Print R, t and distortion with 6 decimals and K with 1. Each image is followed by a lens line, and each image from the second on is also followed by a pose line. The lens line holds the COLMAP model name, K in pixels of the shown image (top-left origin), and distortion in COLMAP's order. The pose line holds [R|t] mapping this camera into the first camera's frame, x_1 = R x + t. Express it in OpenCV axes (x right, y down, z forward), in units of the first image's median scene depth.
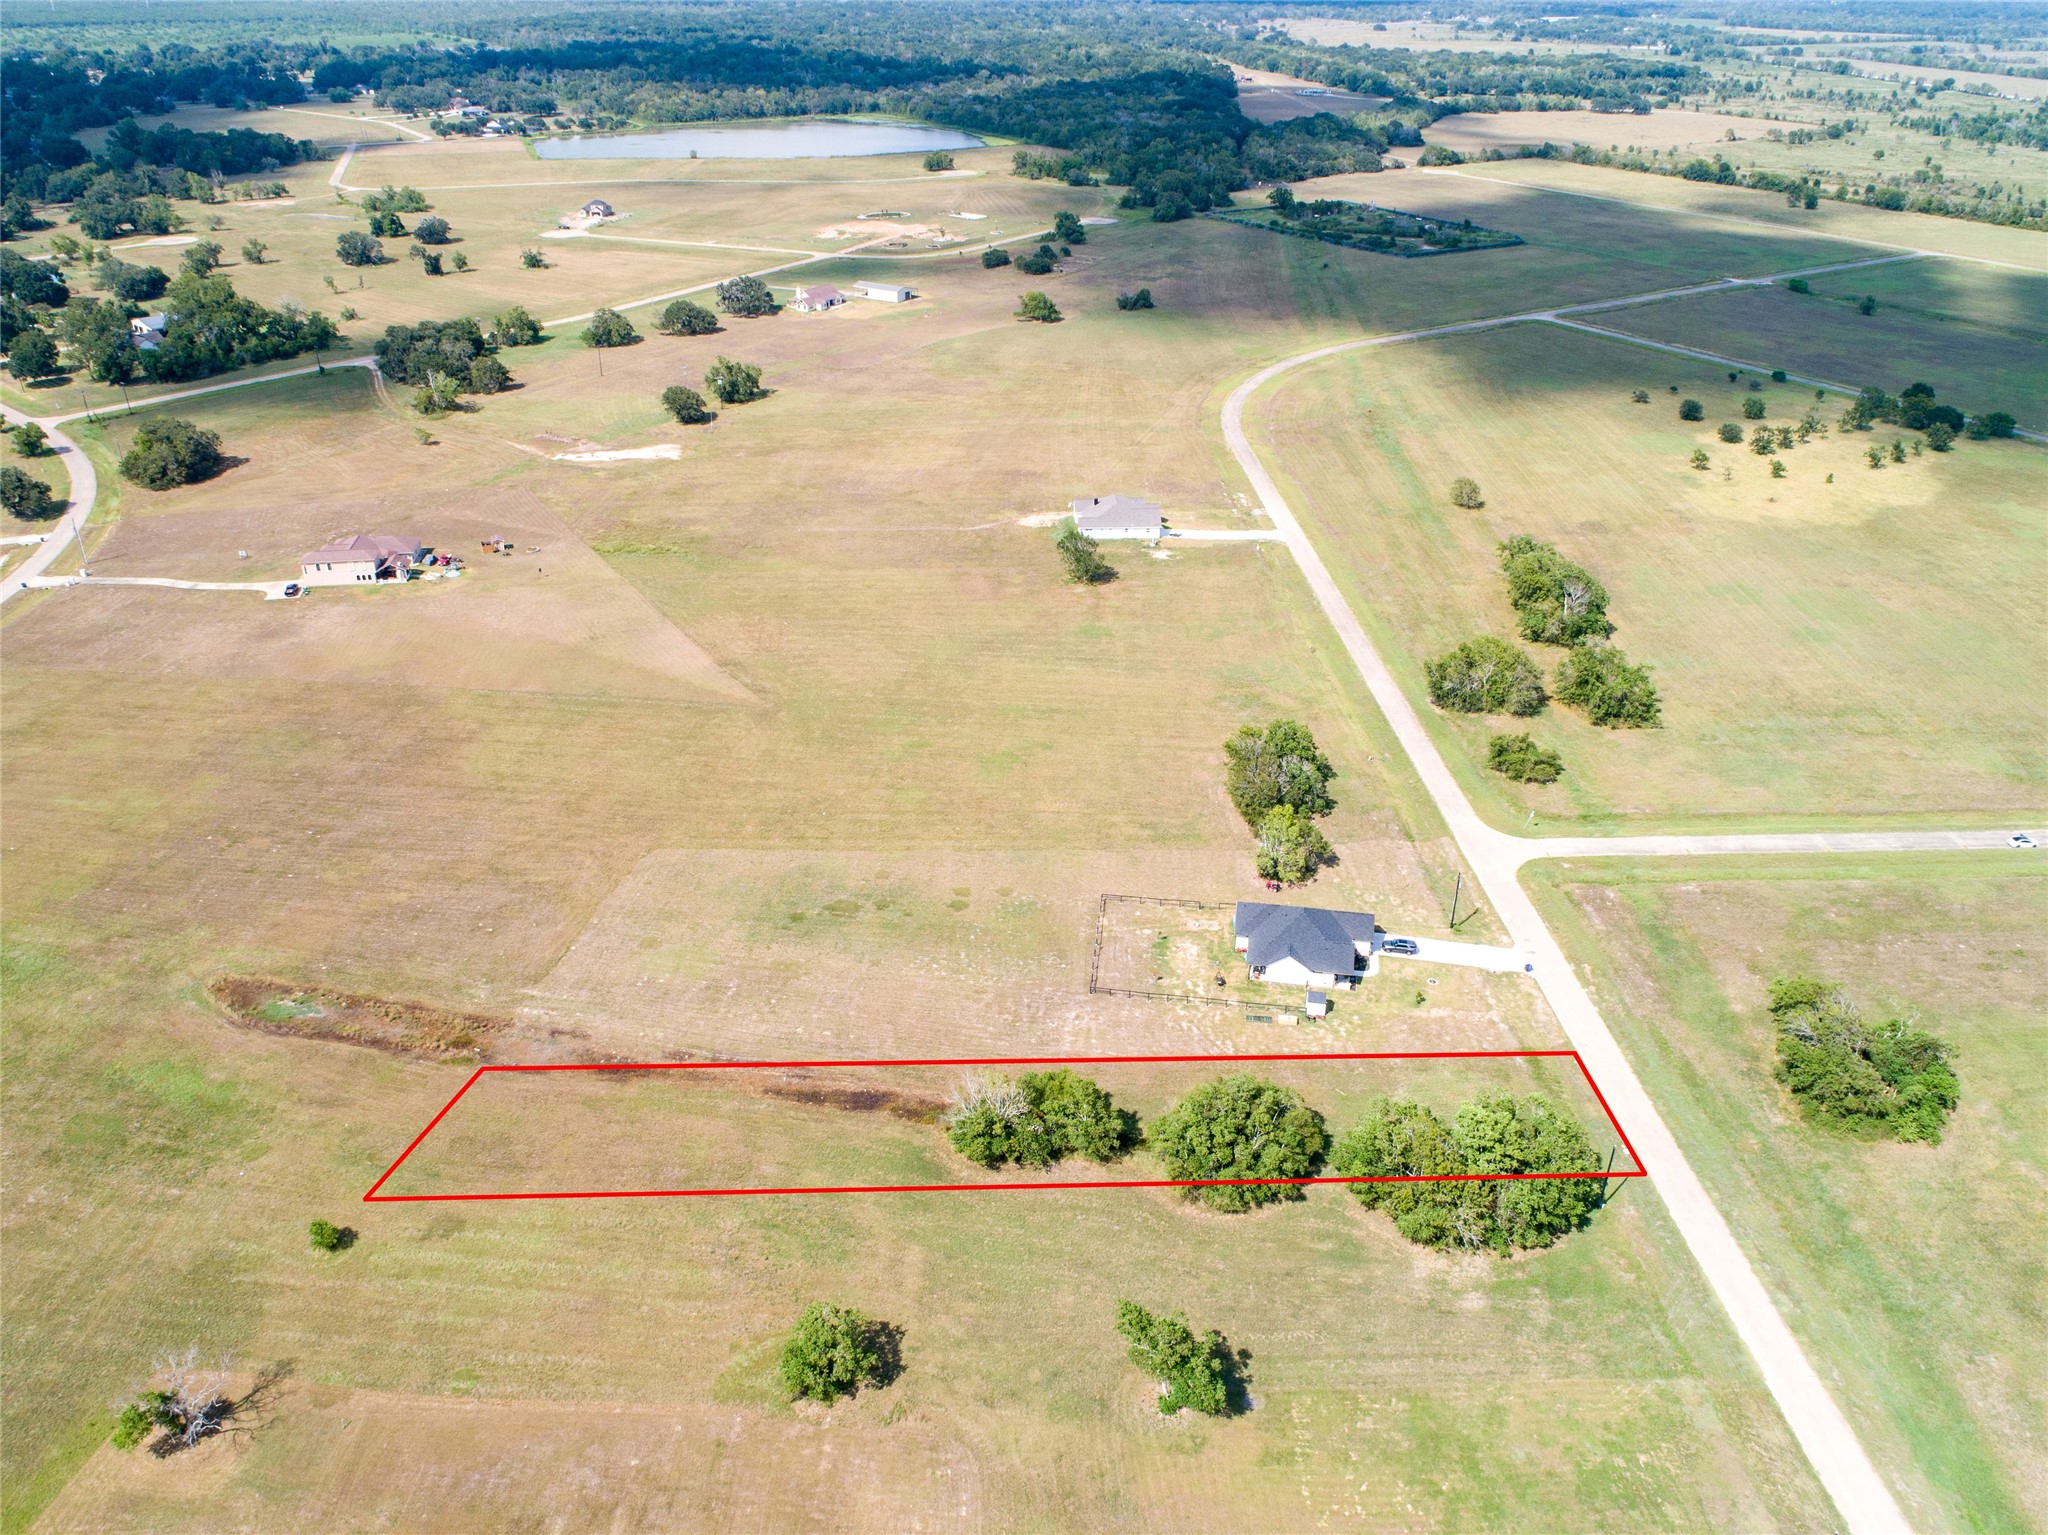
lens RADIAL K [[1545.0, 0, 1027.0], [0, 1545.0, 769.0], [0, 0, 1]] dist [-0.026556, 0.011910]
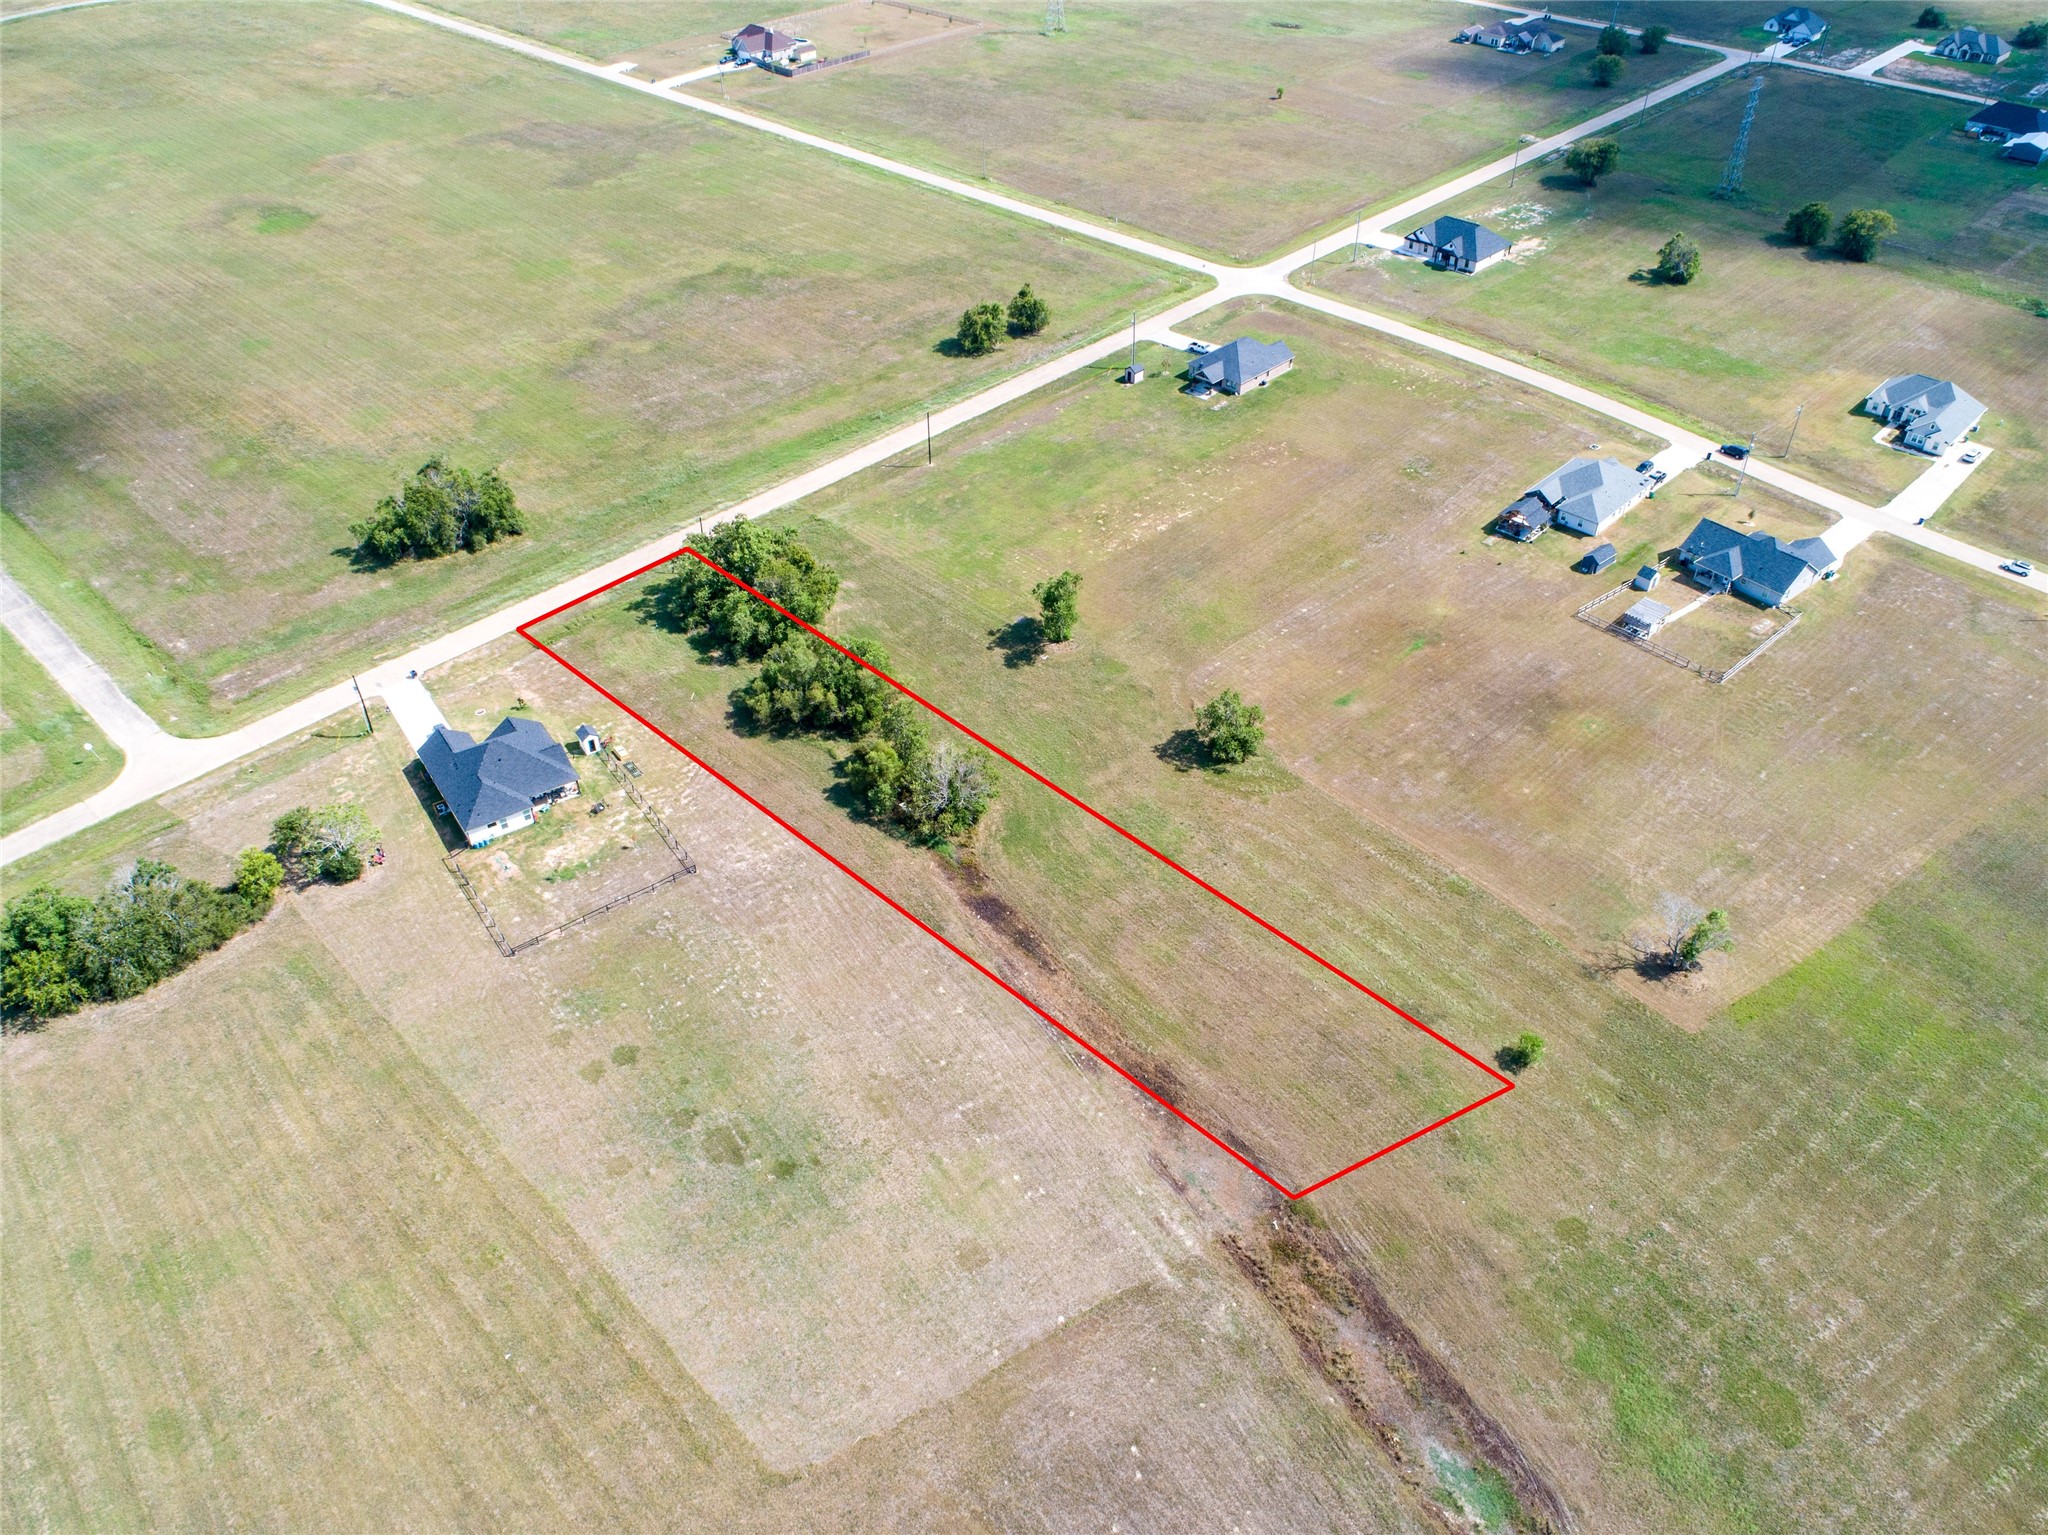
lens RADIAL K [[1545.0, 0, 1028.8], [0, 1545.0, 765.2], [0, 0, 1]] dist [-0.026556, 0.011910]
pose [[-0.688853, -0.462031, 0.558578, -0.498153], [0.336681, 0.478485, 0.810986, -0.481000], [-0.641972, 0.746712, -0.174048, 0.880837]]
